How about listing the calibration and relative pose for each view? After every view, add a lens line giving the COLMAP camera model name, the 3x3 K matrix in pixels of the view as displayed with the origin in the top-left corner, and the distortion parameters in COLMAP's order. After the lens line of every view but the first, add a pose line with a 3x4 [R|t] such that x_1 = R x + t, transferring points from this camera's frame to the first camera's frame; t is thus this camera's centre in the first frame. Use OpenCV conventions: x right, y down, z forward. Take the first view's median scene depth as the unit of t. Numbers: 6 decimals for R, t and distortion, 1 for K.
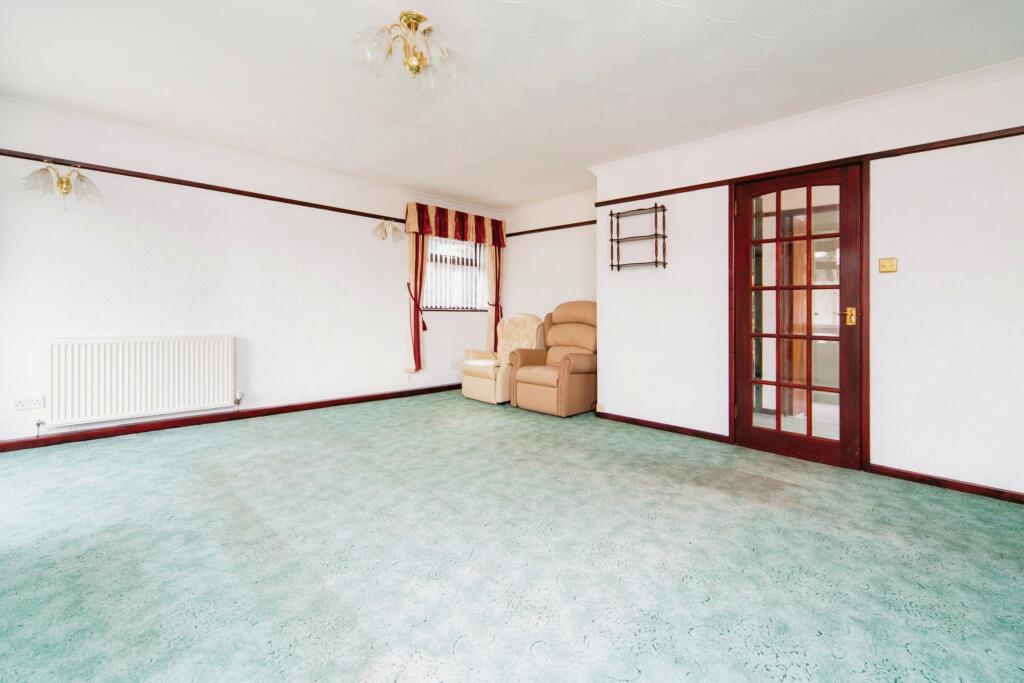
lens RADIAL K [[449.2, 0, 517.8], [0, 449.2, 324.1], [0, 0, 1]] dist [0.002013, 0.000158]
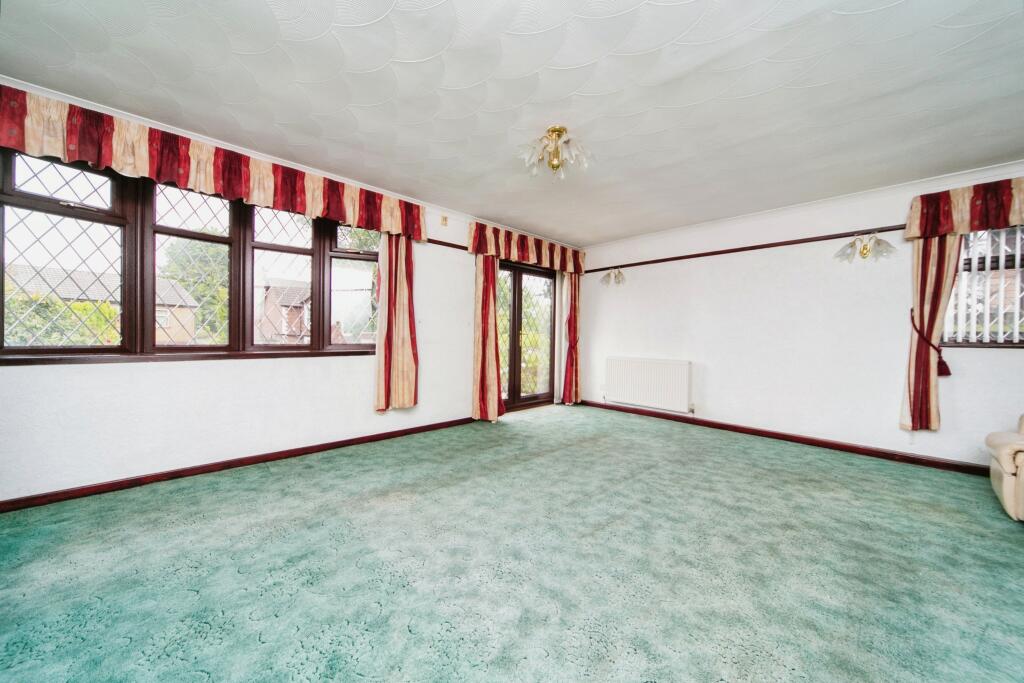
lens RADIAL K [[363.5, 0, 516.0], [0, 363.5, 336.5], [0, 0, 1]] dist [0.000808, -0.000021]
pose [[-0.019541, -0.016674, -0.999670, 0.685413], [-0.041570, 0.999010, -0.015851, -0.015654], [0.998944, 0.041247, -0.020215, 0.682874]]
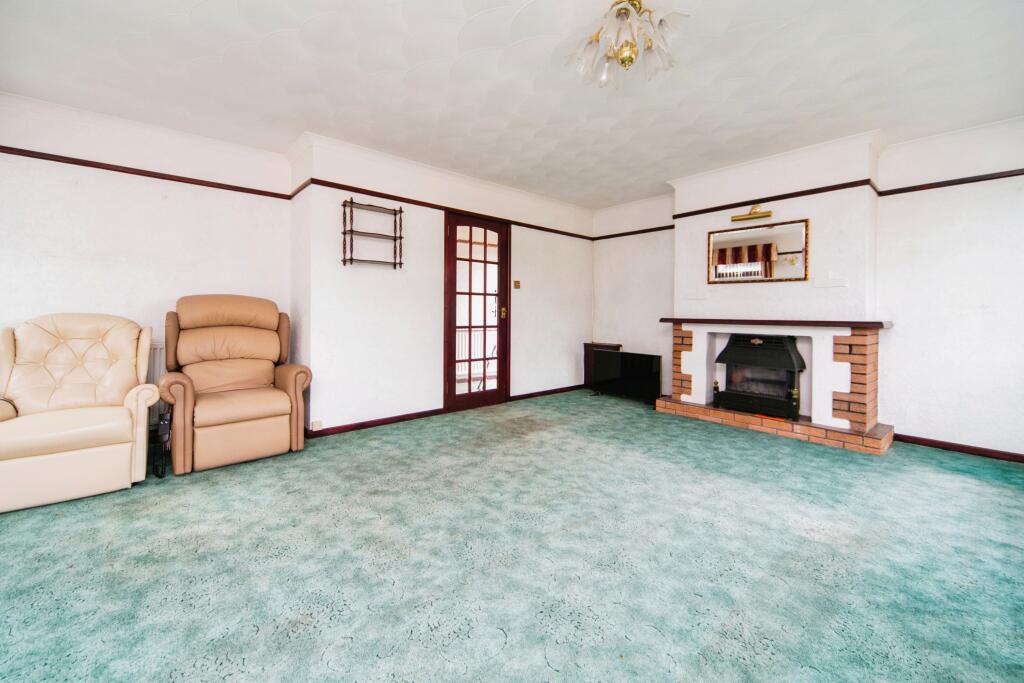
lens RADIAL K [[411.6, 0, 509.4], [0, 411.6, 318.0], [0, 0, 1]] dist [-0.001694, -0.000080]
pose [[0.088848, -0.028108, 0.995649, -0.829851], [0.018538, 0.999475, 0.026562, -0.041263], [-0.995873, 0.016097, 0.089322, 0.872054]]
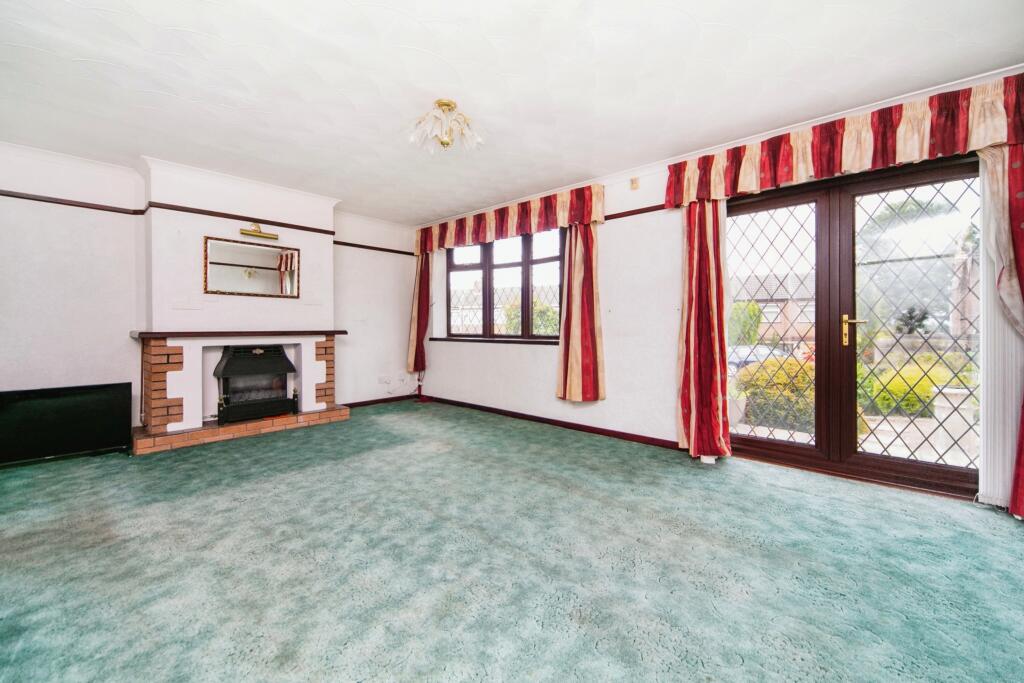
lens RADIAL K [[430.5, 0, 509.9], [0, 430.5, 329.9], [0, 0, 1]] dist [0.000768, 0.000462]
pose [[-0.999288, -0.017537, -0.033404, -0.272836], [-0.018797, 0.999109, 0.037784, -0.062507], [0.032712, 0.038385, -0.998727, 1.691980]]
